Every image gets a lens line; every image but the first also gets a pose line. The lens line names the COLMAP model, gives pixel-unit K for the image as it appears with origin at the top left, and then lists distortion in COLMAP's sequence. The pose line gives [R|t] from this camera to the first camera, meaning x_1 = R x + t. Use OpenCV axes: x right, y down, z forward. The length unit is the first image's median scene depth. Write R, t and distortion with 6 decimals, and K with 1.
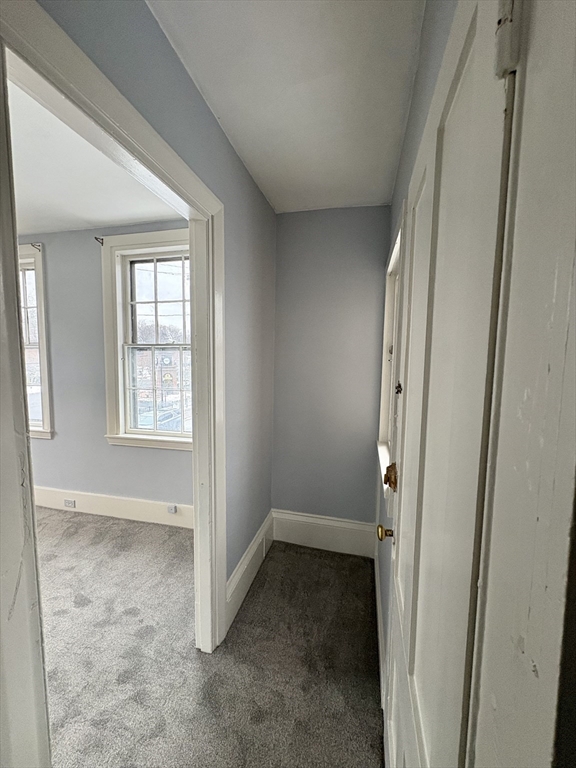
lens RADIAL K [[305.1, 0, 288.8], [0, 305.1, 384.3], [0, 0, 1]] dist [-0.000434, -0.000305]
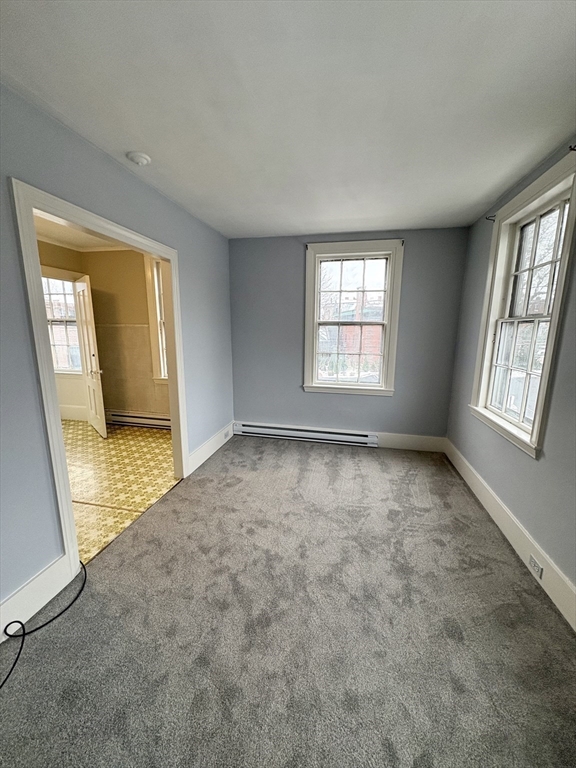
lens RADIAL K [[305.1, 0, 285.9], [0, 305.1, 383.7], [0, 0, 1]] dist [-0.000434, -0.000305]
pose [[0.017925, 0.158906, -0.987131, -0.181086], [-0.094646, 0.983126, 0.156542, -0.039180], [0.995350, 0.090622, 0.032662, 0.480389]]
